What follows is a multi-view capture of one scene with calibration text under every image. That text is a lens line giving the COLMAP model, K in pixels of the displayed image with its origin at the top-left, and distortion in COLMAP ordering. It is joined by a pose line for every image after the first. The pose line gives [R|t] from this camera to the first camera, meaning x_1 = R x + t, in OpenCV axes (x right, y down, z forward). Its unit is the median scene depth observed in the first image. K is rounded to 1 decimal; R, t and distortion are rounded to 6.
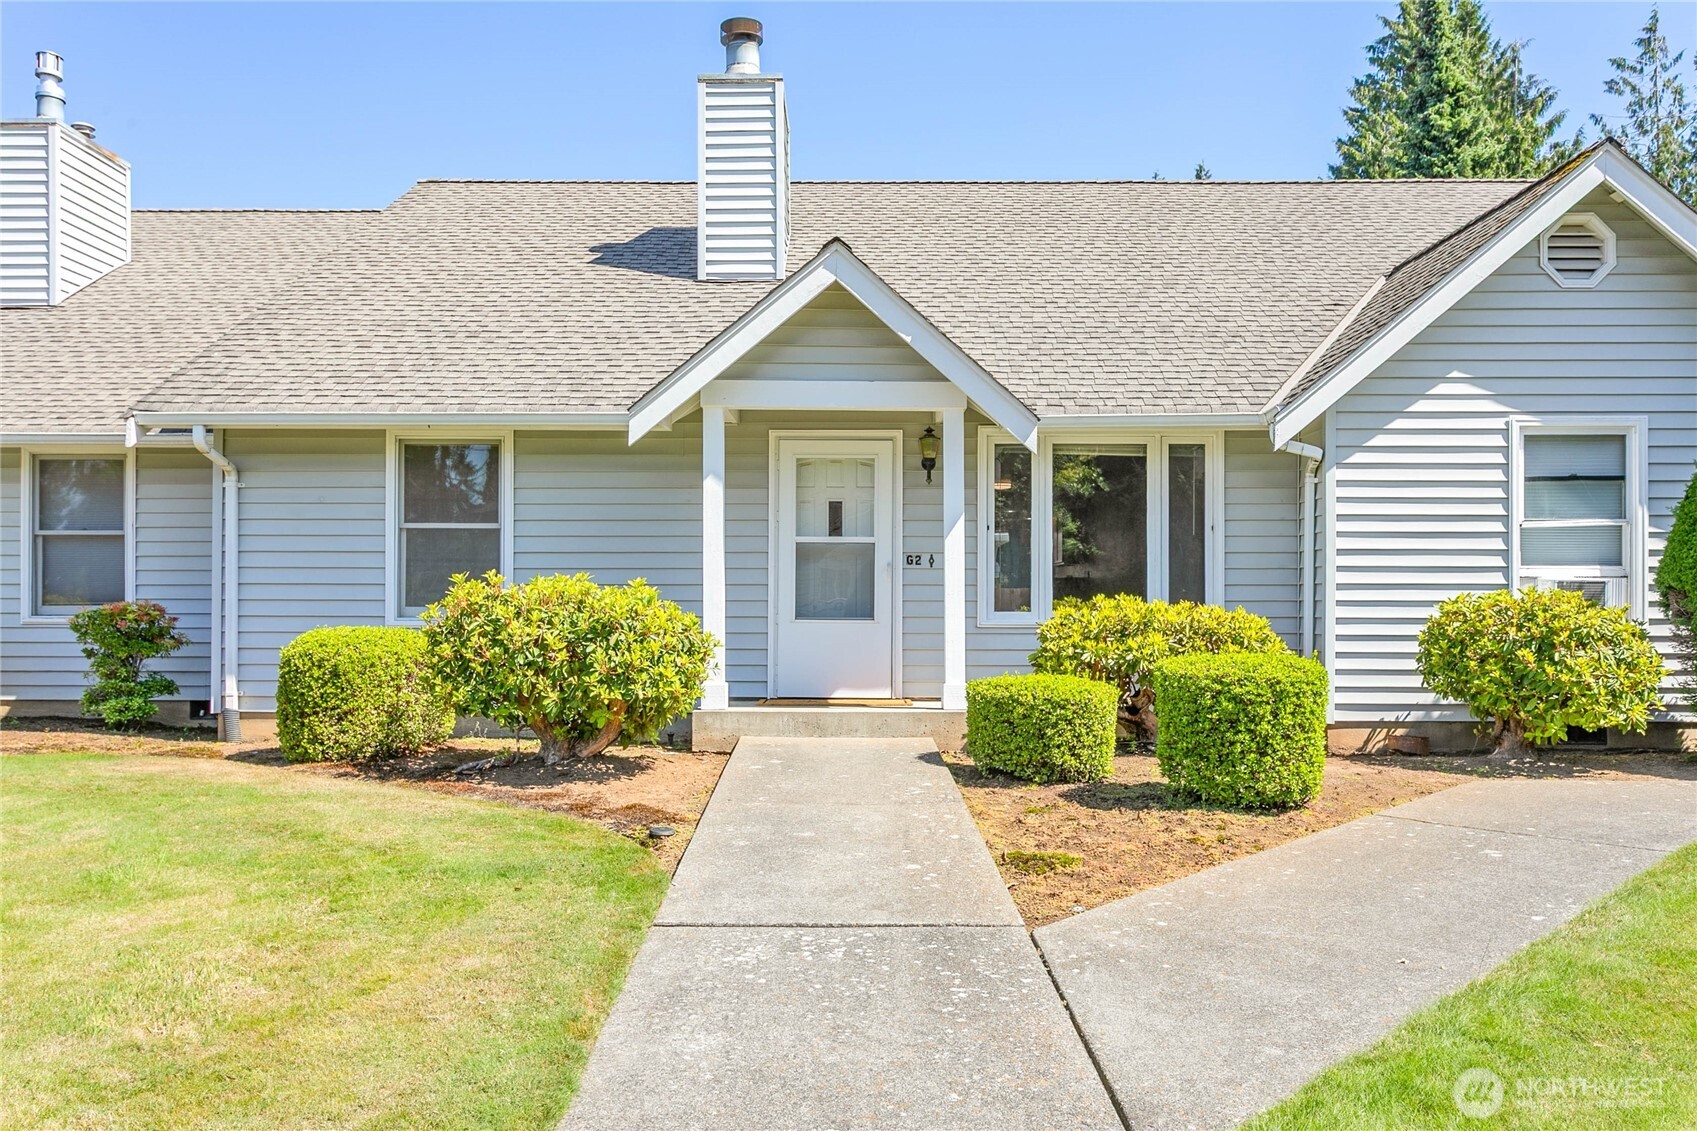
lens RADIAL K [[1361.0, 0, 812.8], [0, 1361.0, 583.4], [0, 0, 1]] dist [0.014895, 0.006495]
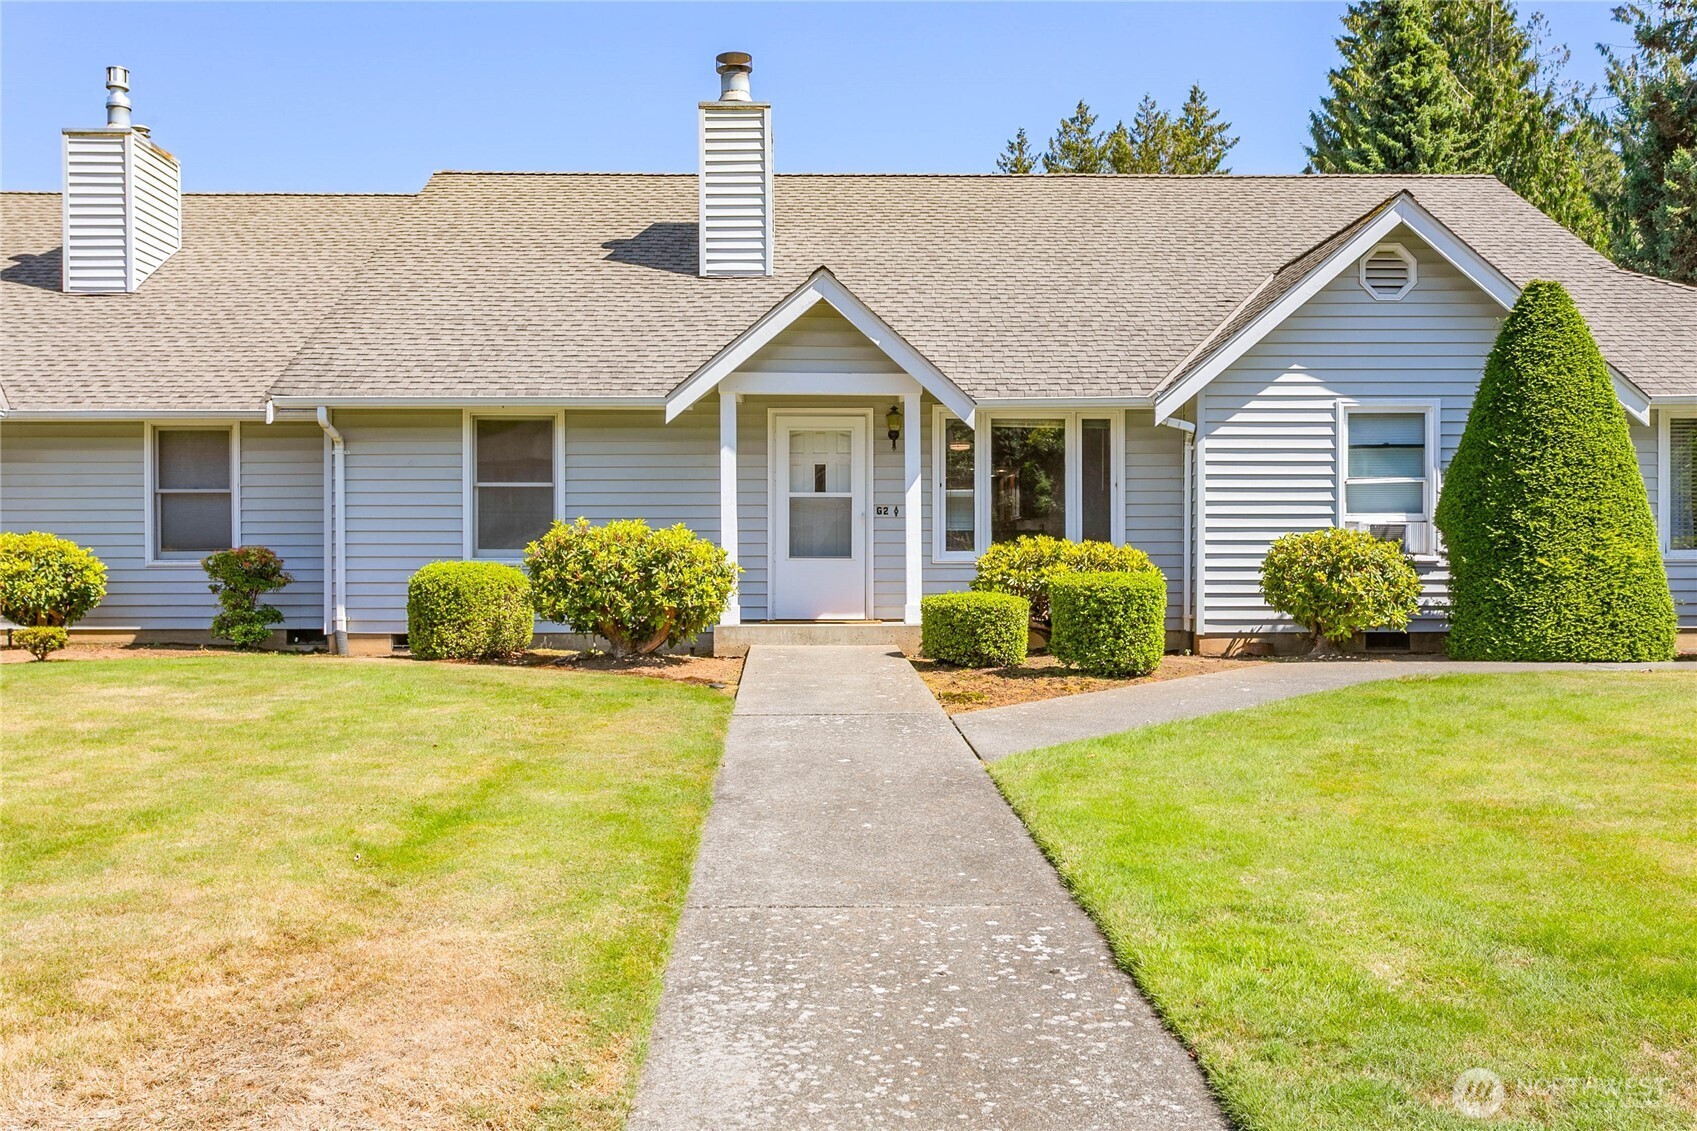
lens RADIAL K [[1625.1, 0, 848.3], [0, 1625.1, 566.6], [0, 0, 1]] dist [0.003188, 0.000000]
pose [[0.998627, -0.005076, 0.052143, -0.036512], [0.004560, 0.999940, 0.010000, 0.019579], [-0.052191, -0.009749, 0.998590, -0.507205]]
